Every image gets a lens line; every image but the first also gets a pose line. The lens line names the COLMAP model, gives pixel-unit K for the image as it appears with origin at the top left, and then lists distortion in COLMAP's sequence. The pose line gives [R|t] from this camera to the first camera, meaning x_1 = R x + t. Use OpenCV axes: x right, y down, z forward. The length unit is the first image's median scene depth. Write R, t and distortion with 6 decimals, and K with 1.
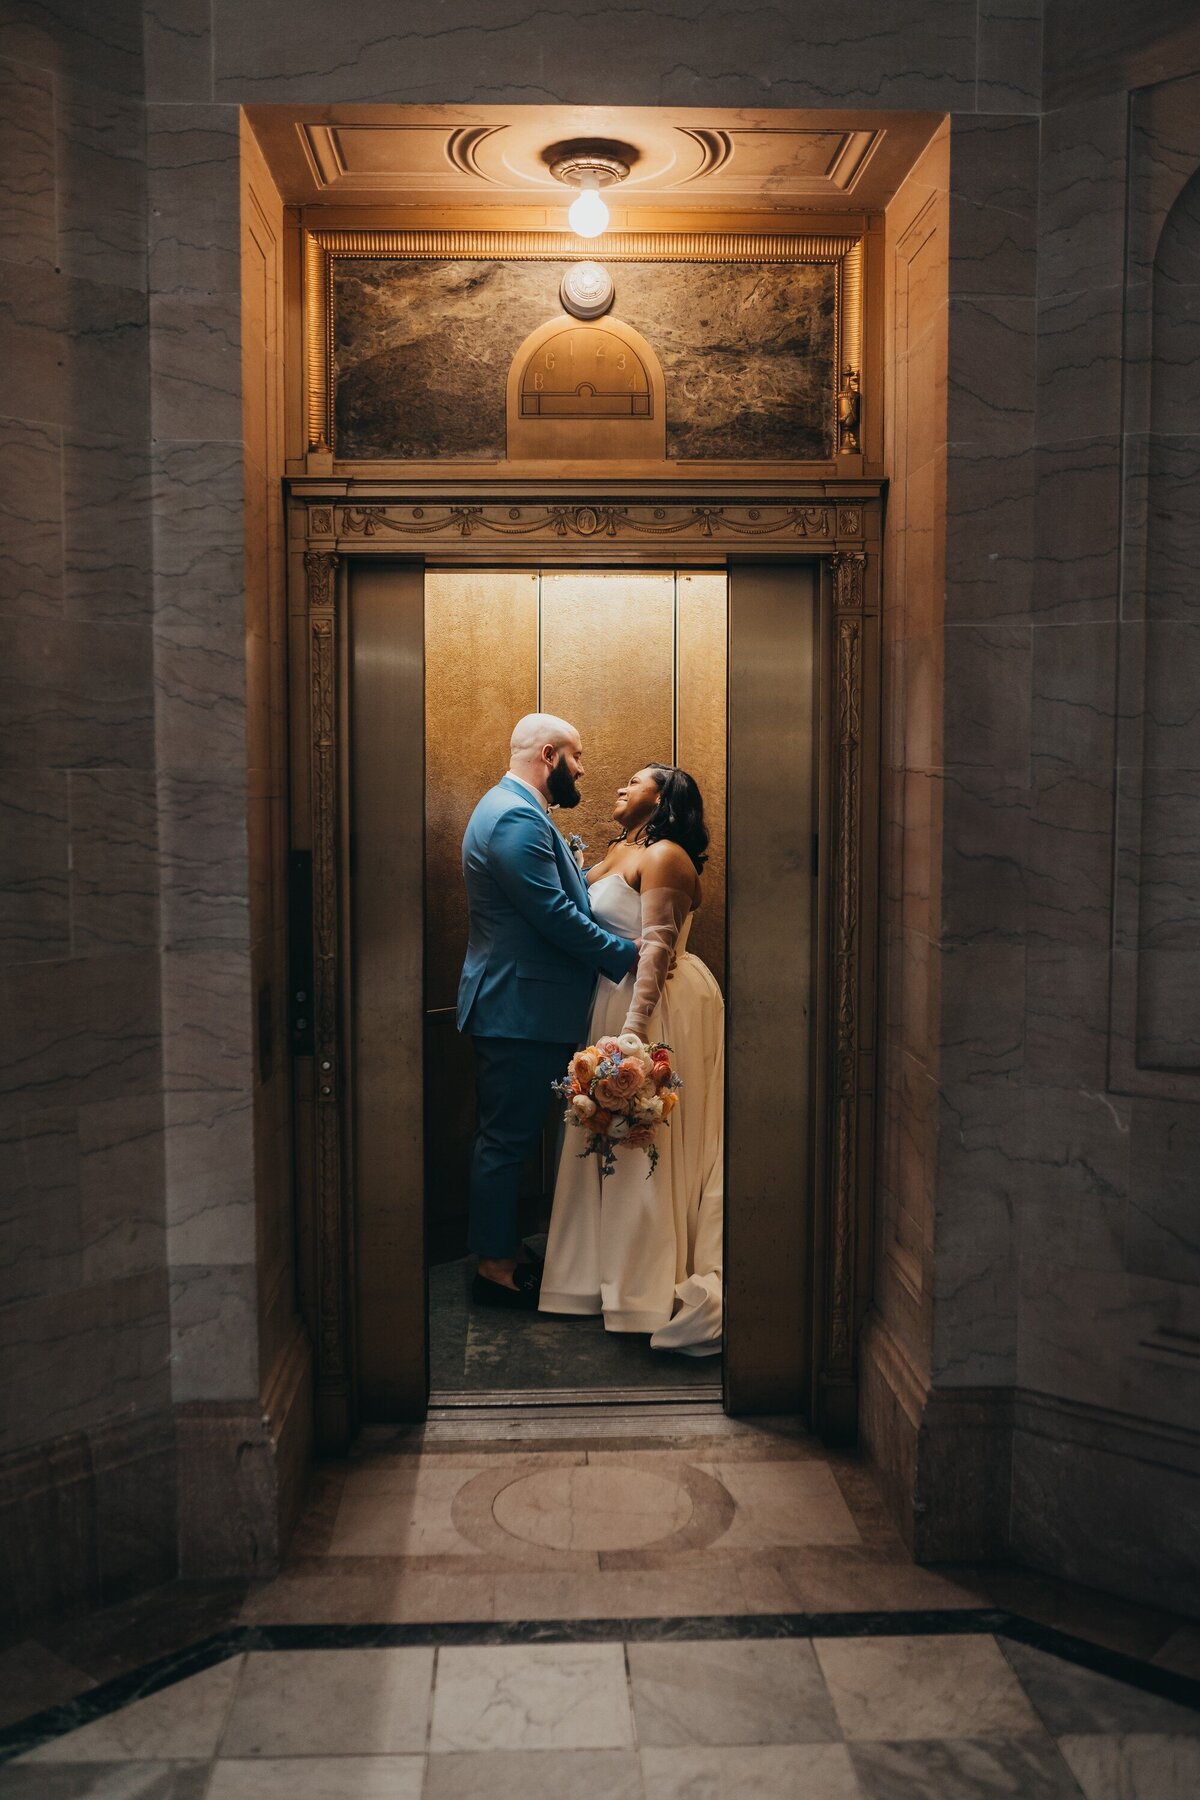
lens RADIAL K [[1711.1, 0, 604.4], [0, 1711.1, 900.3], [0, 0, 1]] dist [-0.067026, 0.081012]
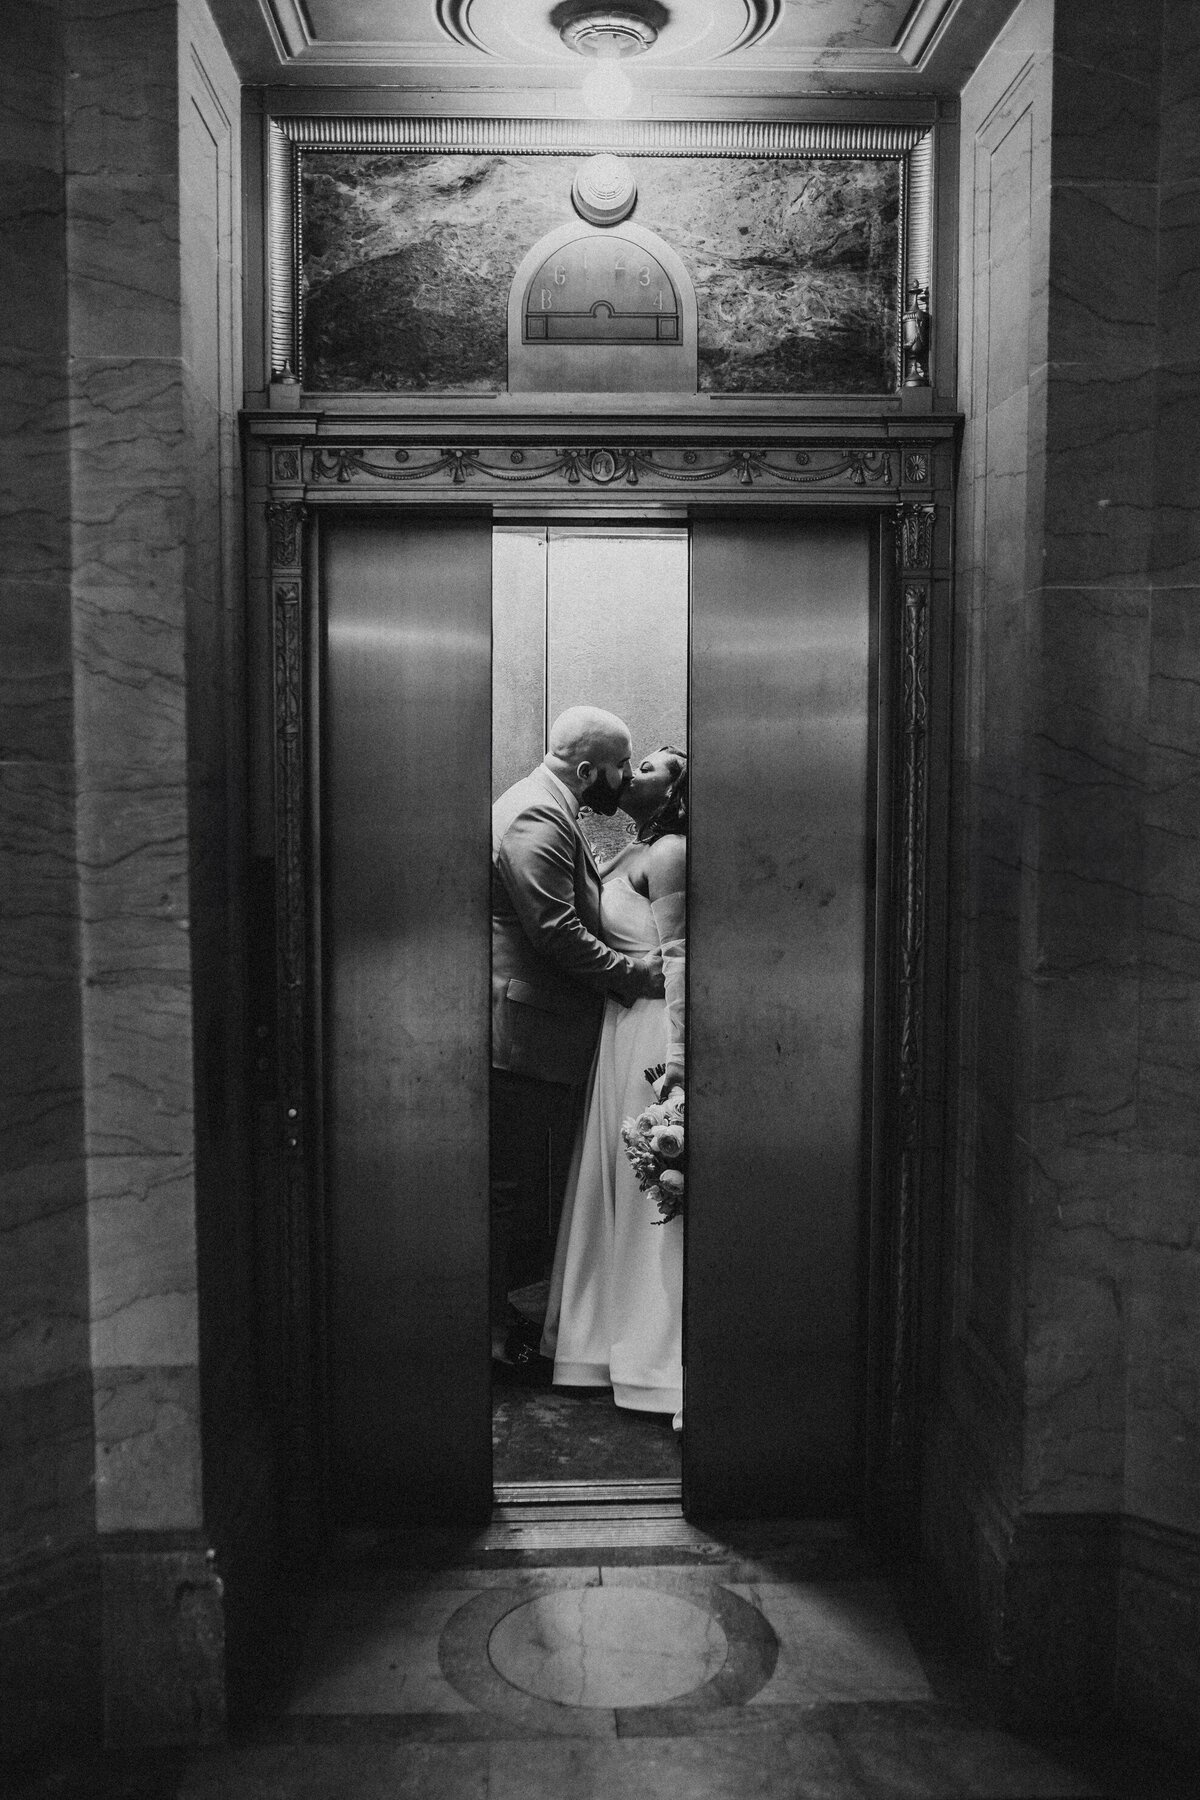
lens RADIAL K [[1711.1, 0, 604.4], [0, 1711.1, 900.3], [0, 0, 1]] dist [-0.067026, 0.081012]
pose [[0.999988, 0.002475, -0.004204, -0.006296], [-0.002442, 0.999965, 0.007946, -0.016974], [0.004223, -0.007935, 0.999960, 0.177160]]
